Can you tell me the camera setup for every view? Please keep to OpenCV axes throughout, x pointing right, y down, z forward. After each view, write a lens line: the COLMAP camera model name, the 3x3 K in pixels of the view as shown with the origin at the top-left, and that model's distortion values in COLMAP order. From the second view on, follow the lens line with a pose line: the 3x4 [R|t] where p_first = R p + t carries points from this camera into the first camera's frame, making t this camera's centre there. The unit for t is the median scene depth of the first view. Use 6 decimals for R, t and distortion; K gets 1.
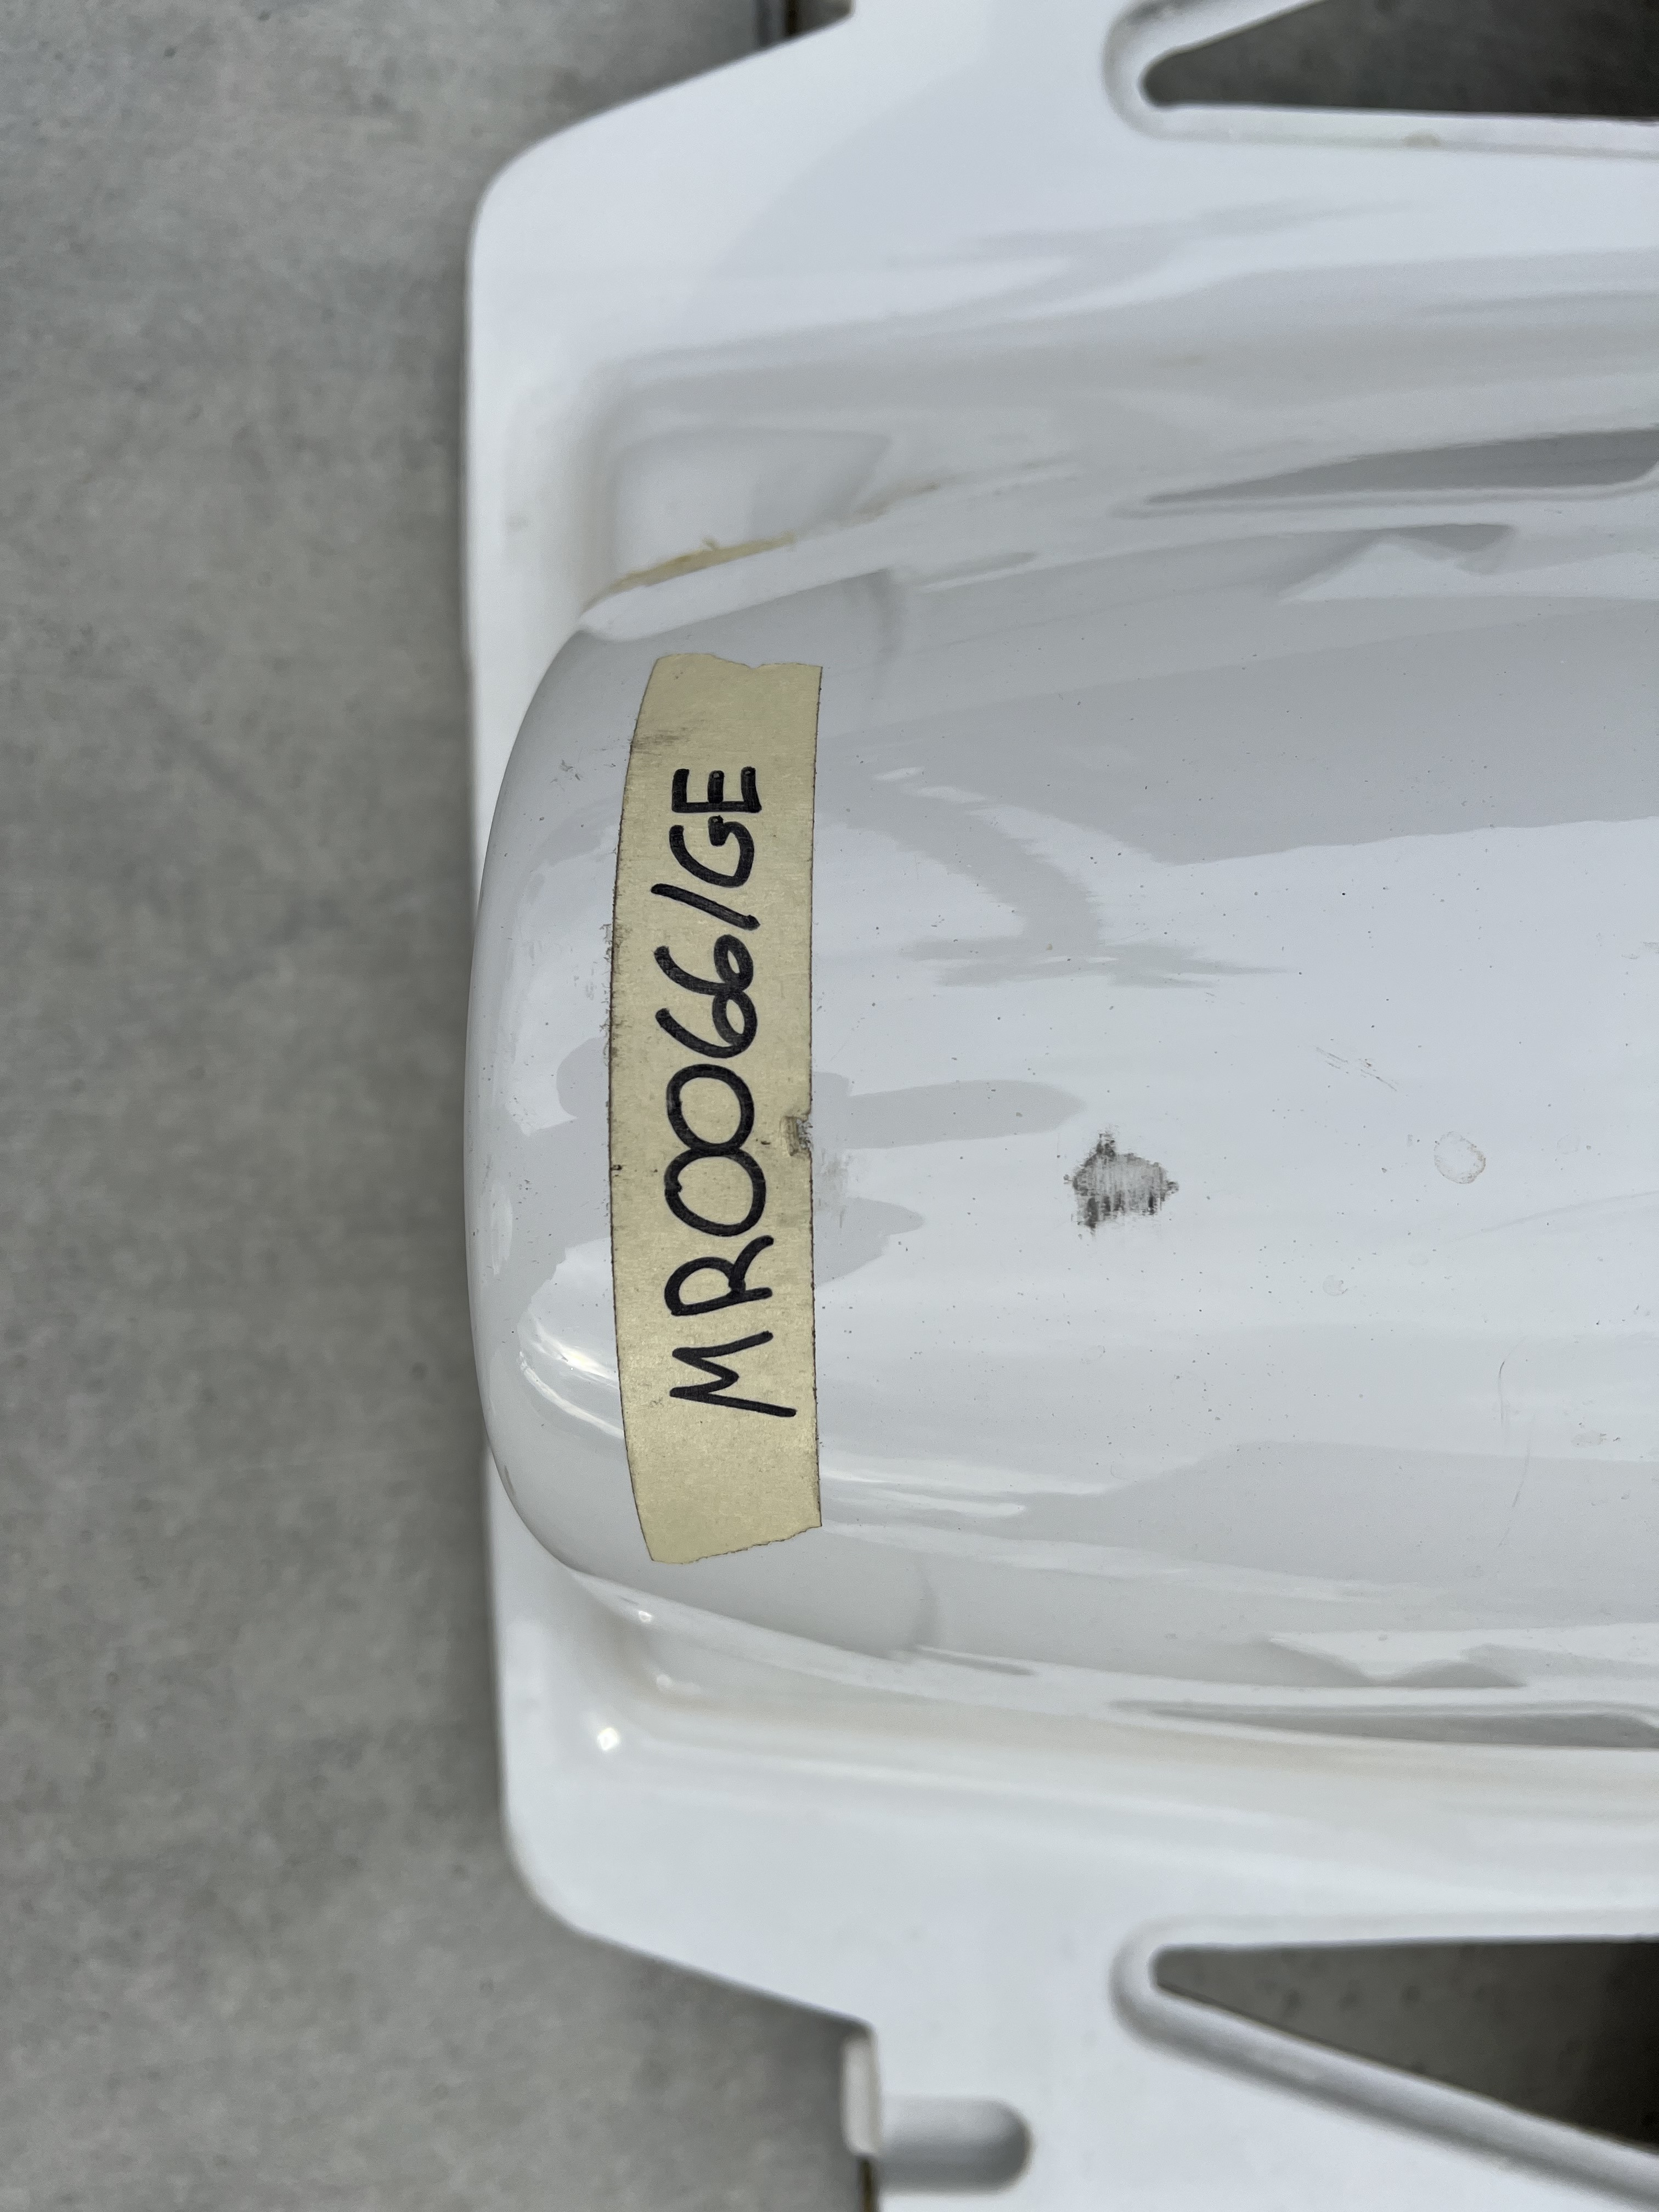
lens RADIAL K [[1709.3, 0, 820.9], [0, 1709.3, 1103.3], [0, 0, 1]] dist [0.034210, -0.045656]
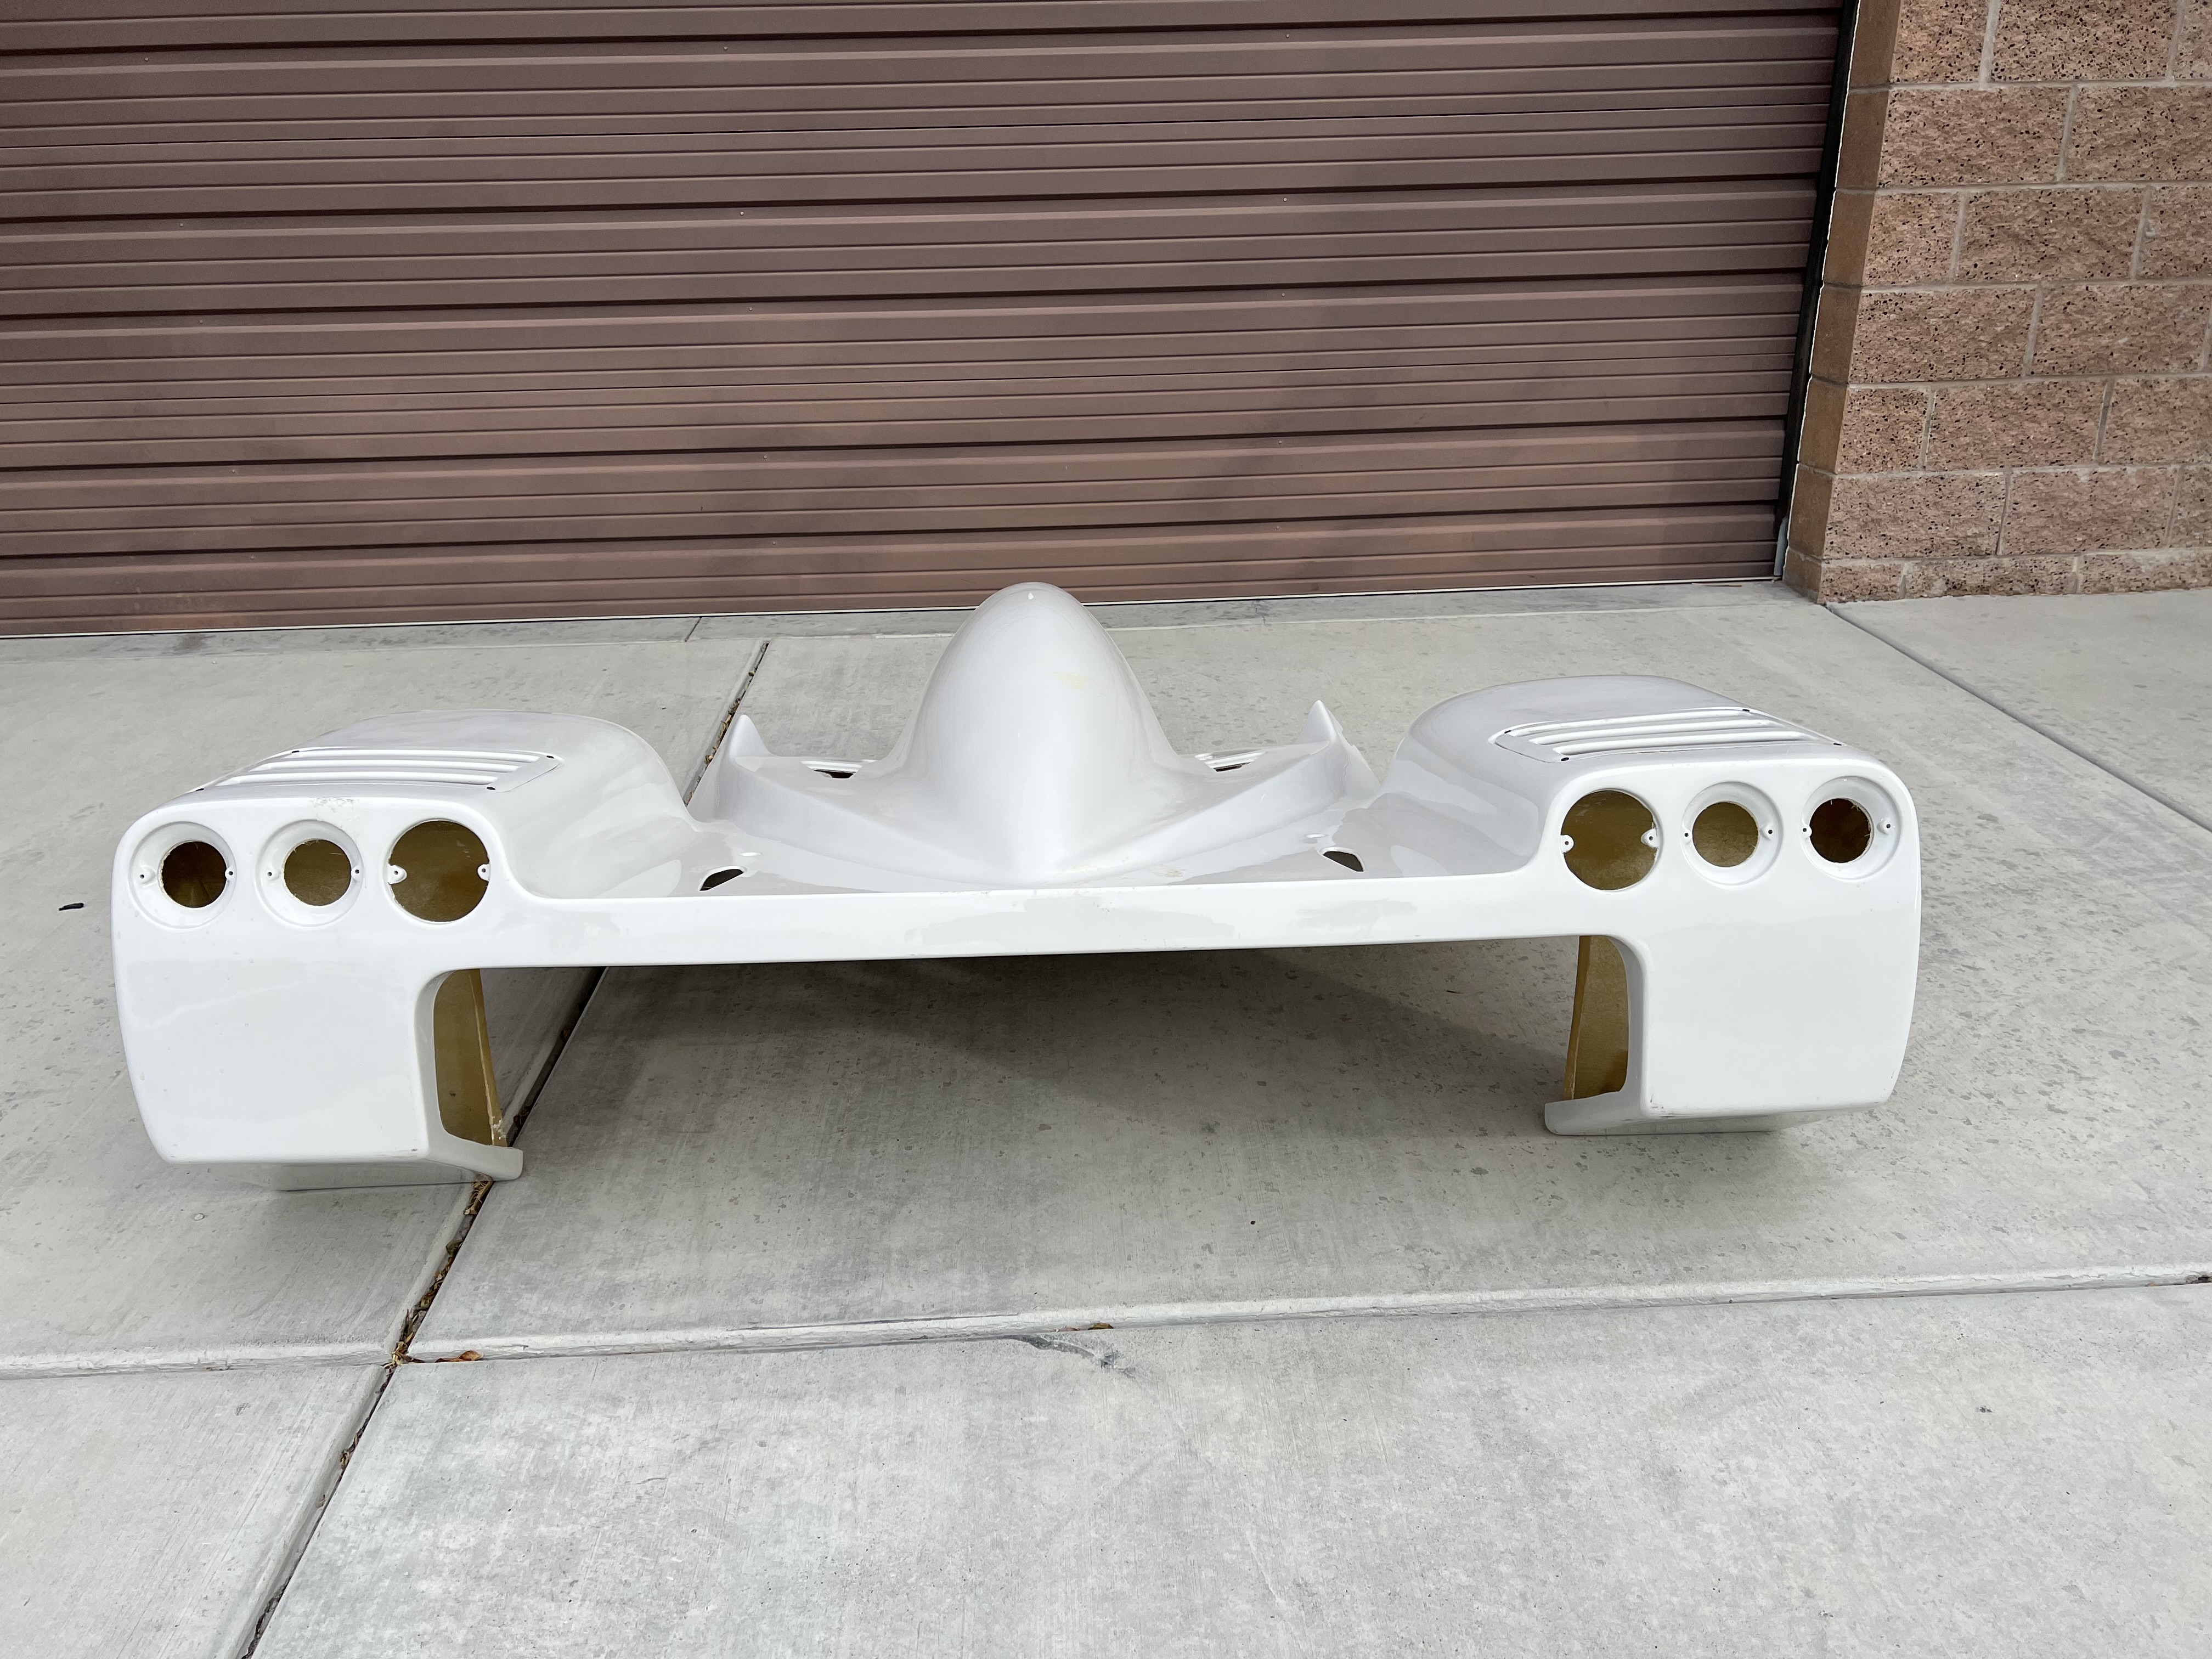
lens RADIAL K [[1709.3, 0, 1103.1], [0, 1709.3, 818.2], [0, 0, 1]] dist [0.034210, -0.045656]
pose [[-0.015303, -0.666961, 0.744936, -1.738420], [0.997298, -0.063721, -0.036564, -0.078695], [0.071855, 0.742363, 0.666134, -1.714023]]
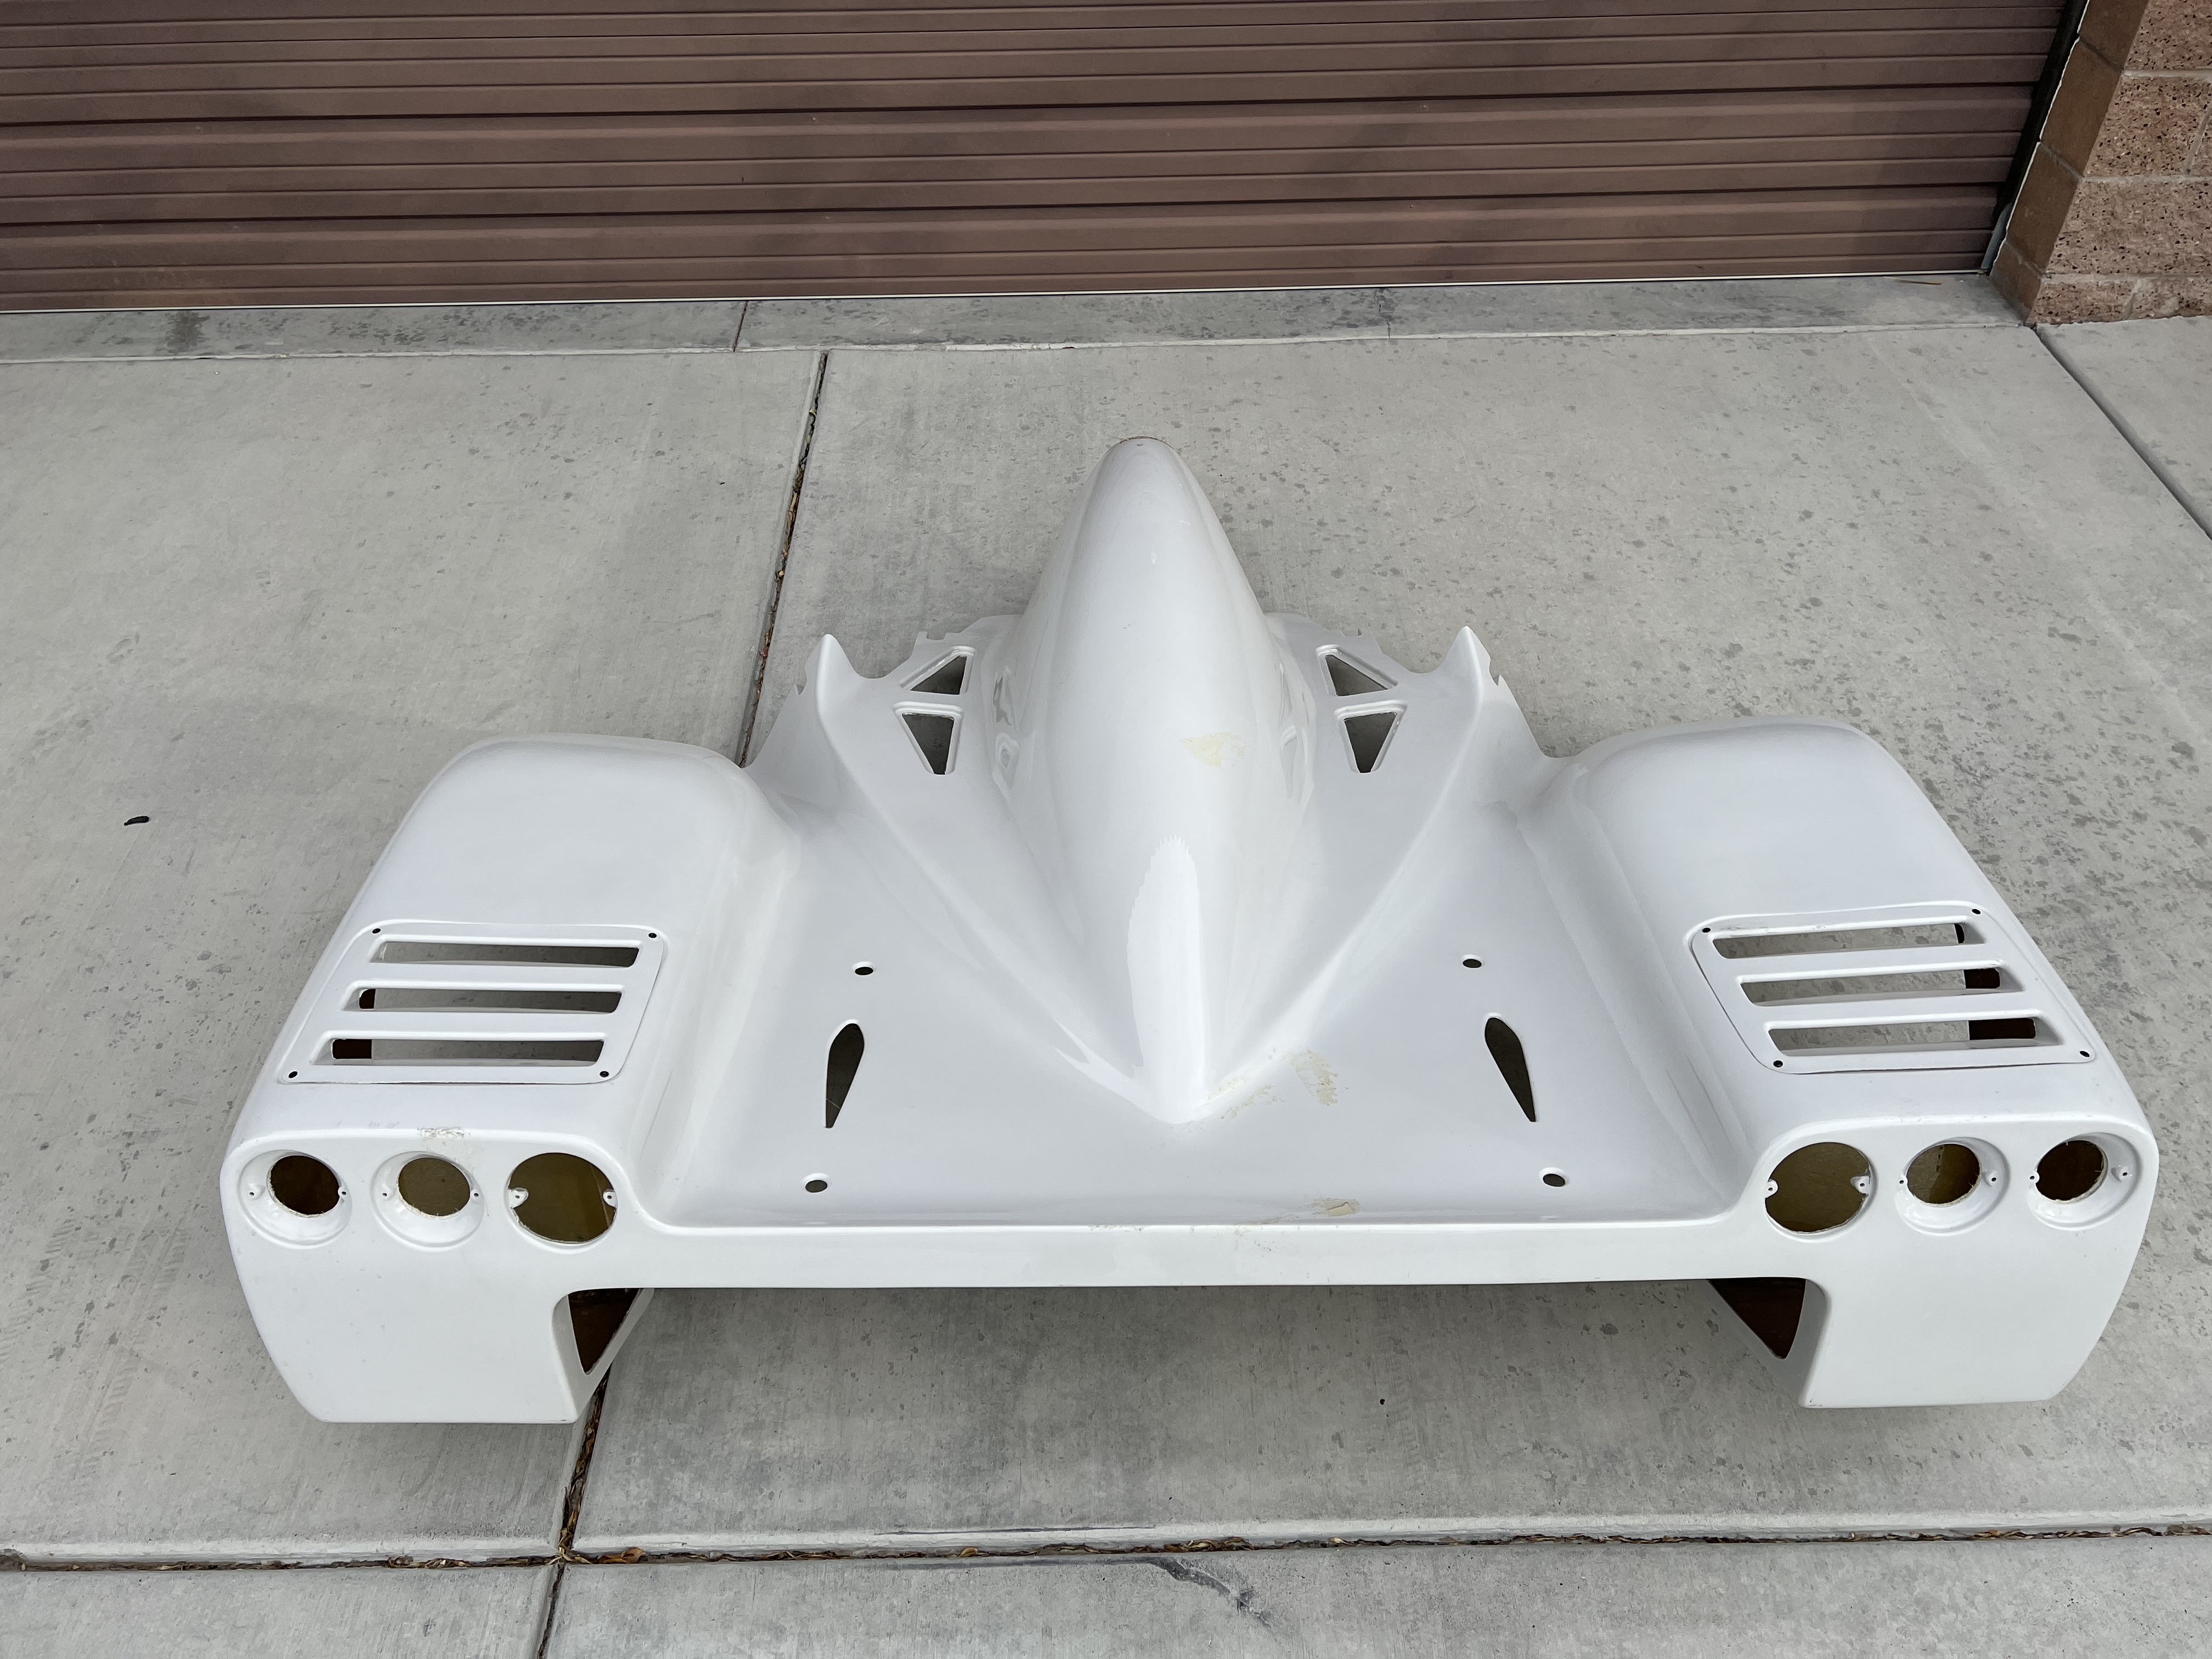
lens RADIAL K [[1709.3, 0, 1094.6], [0, 1709.3, 815.2], [0, 0, 1]] dist [0.034210, -0.045656]
pose [[0.017180, -0.898176, 0.439301, -0.189417], [0.997095, -0.017216, -0.074193, -0.259394], [0.074202, 0.439299, 0.895271, -2.483657]]
